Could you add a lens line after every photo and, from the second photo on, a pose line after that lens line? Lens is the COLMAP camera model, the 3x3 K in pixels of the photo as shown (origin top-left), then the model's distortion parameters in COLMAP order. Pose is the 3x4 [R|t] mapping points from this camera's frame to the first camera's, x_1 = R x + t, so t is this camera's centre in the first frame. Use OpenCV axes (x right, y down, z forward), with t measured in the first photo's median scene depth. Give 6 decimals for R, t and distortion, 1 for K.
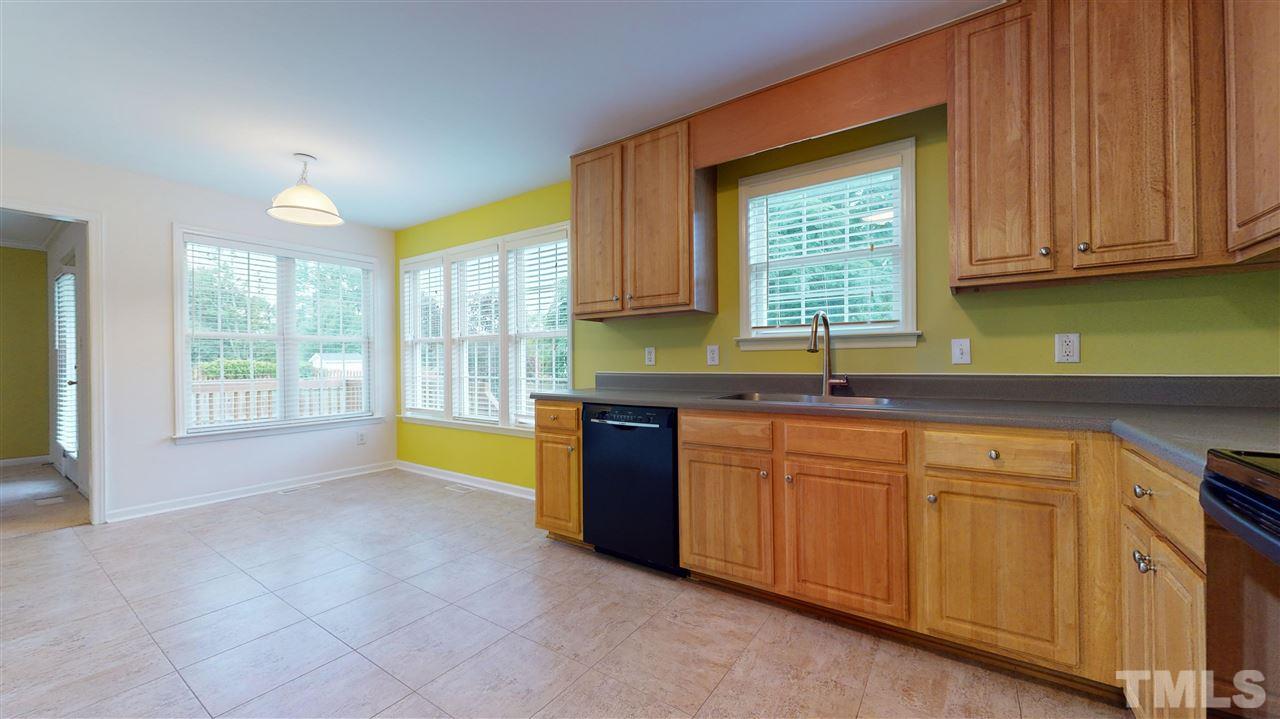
lens RADIAL K [[469.1, 0, 642.7], [0, 469.1, 361.2], [0, 0, 1]] dist [0.000236, 0.000159]
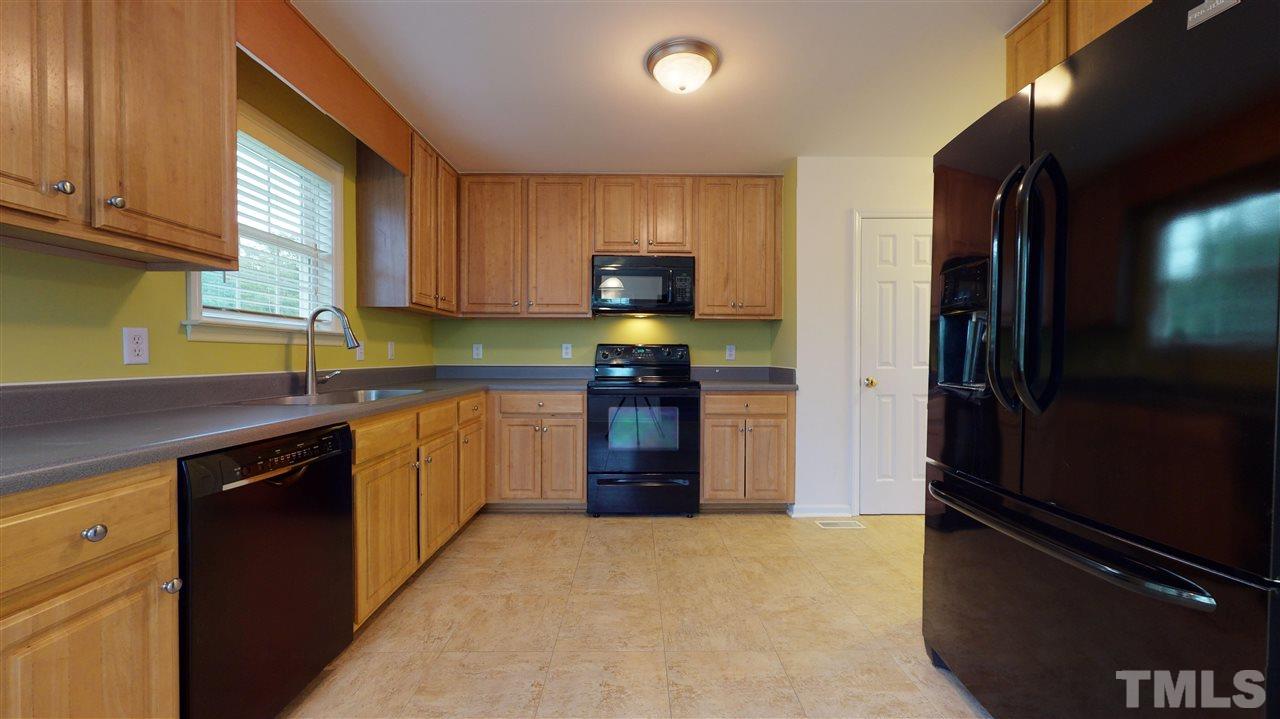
lens RADIAL K [[469.1, 0, 642.6], [0, 469.1, 362.2], [0, 0, 1]] dist [0.000236, 0.000159]
pose [[-0.572989, -0.003696, 0.819554, -0.642848], [0.001537, 0.999983, 0.005584, 0.004308], [-0.819561, 0.004460, -0.572974, 0.856179]]
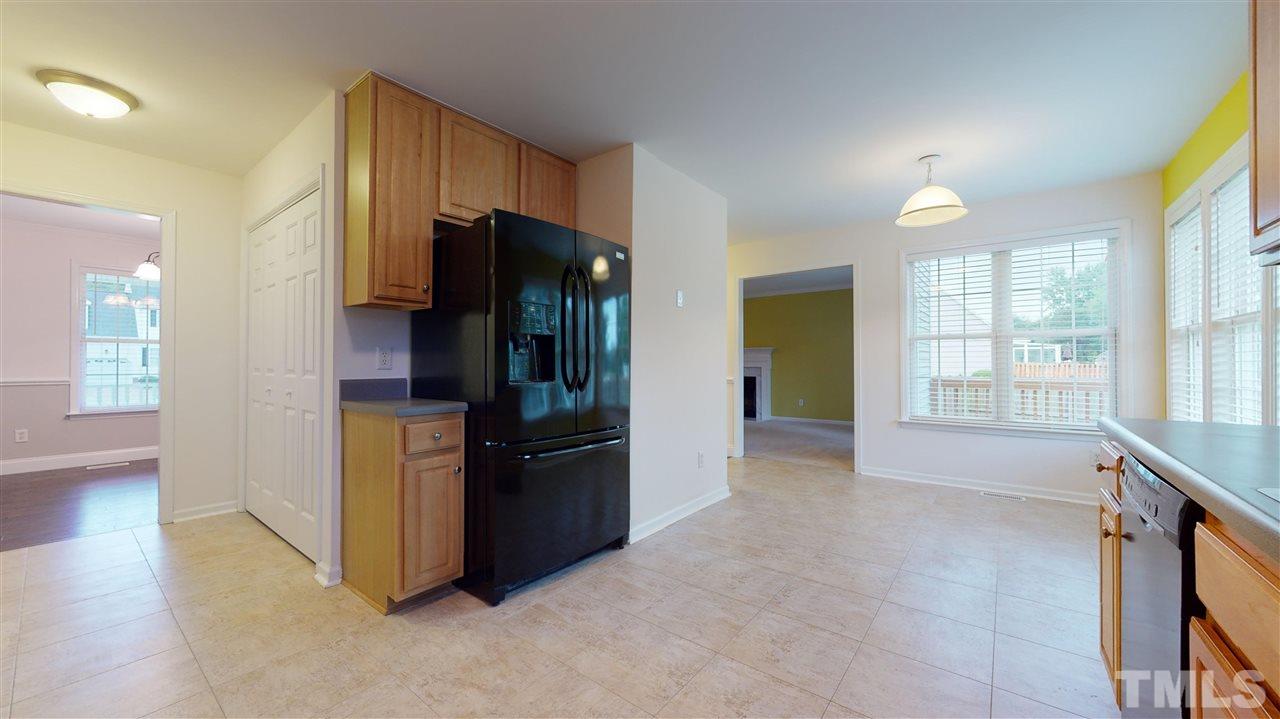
lens RADIAL K [[469.1, 0, 640.6], [0, 469.1, 359.5], [0, 0, 1]] dist [0.000236, 0.000159]
pose [[-0.067650, 0.001497, -0.997708, 0.371071], [0.002732, 0.999995, 0.001315, -0.006221], [0.997705, -0.002637, -0.067654, 0.498570]]
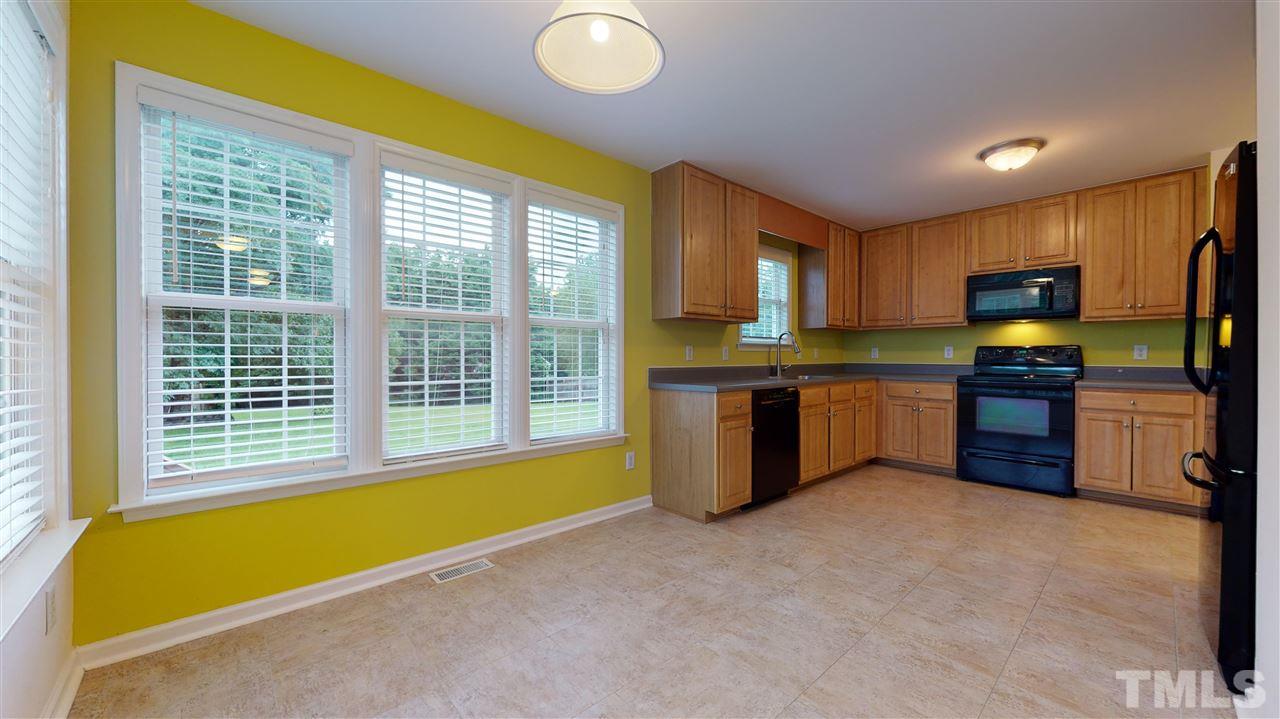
lens RADIAL K [[469.1, 0, 639.7], [0, 469.1, 361.1], [0, 0, 1]] dist [0.000236, 0.000159]
pose [[0.240189, -0.003030, 0.970721, -1.326584], [-0.001532, 0.999993, 0.003501, 0.006532], [-0.970725, -0.002328, 0.240183, 0.935940]]
